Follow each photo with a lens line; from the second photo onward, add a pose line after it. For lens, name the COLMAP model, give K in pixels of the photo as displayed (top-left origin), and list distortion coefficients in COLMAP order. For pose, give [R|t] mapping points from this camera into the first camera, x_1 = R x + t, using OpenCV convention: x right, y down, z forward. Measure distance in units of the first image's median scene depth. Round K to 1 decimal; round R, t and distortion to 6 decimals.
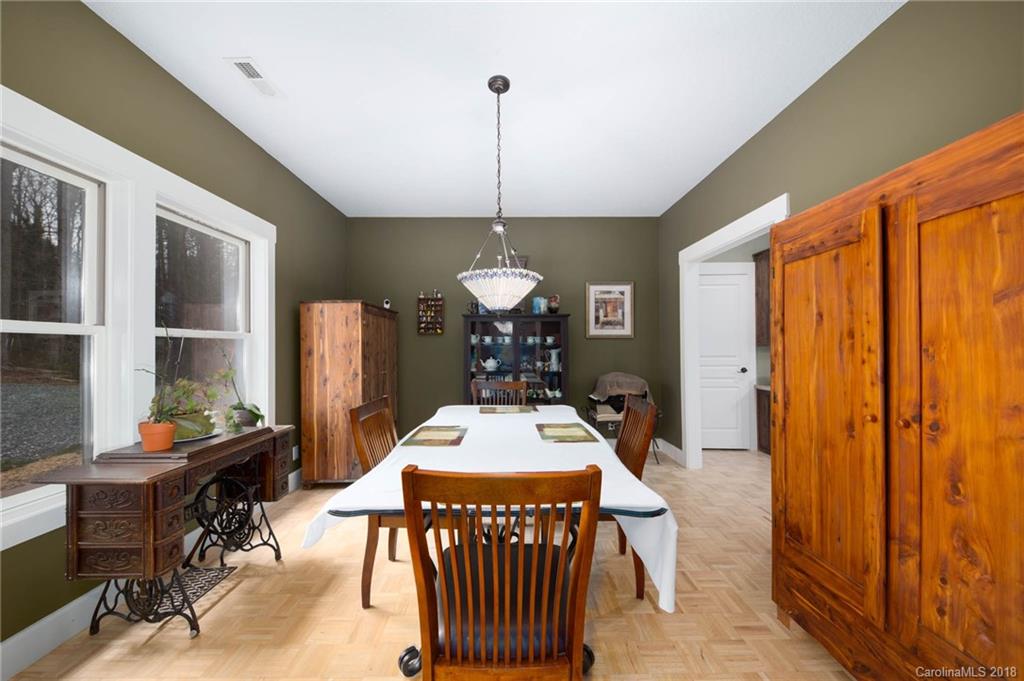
lens RADIAL K [[350.9, 0, 516.6], [0, 350.9, 344.9], [0, 0, 1]] dist [0.001628, -0.000743]
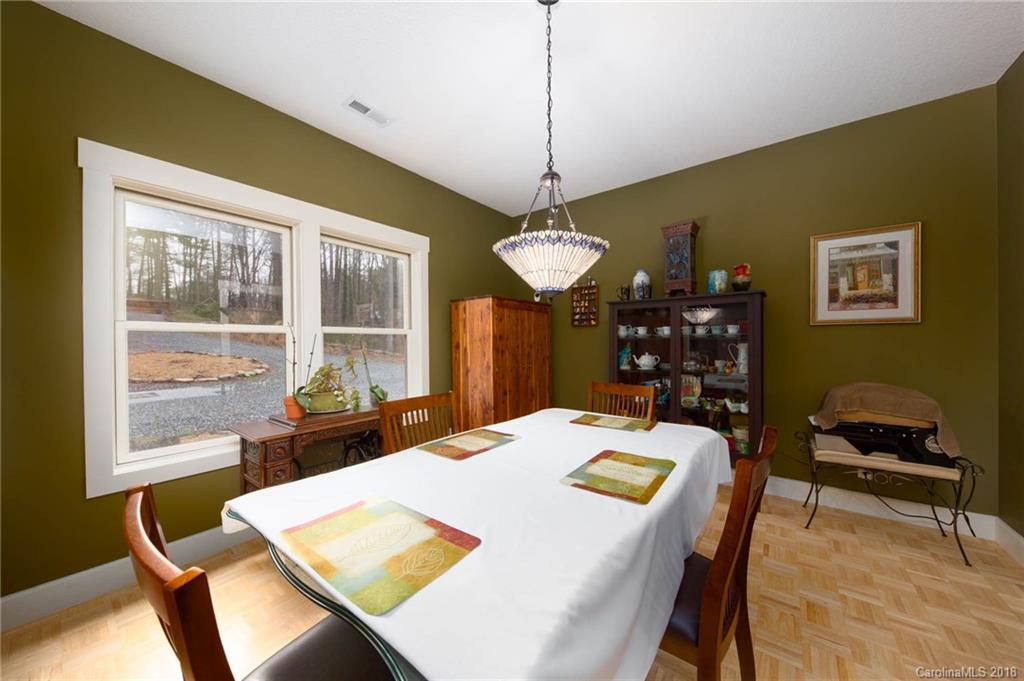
lens RADIAL K [[350.9, 0, 510.3], [0, 350.9, 343.8], [0, 0, 1]] dist [0.001628, -0.000743]
pose [[0.787366, 0.002908, -0.616479, 0.181527], [0.006863, 0.999886, 0.013482, 0.001562], [0.616447, -0.014846, 0.787256, 0.180907]]
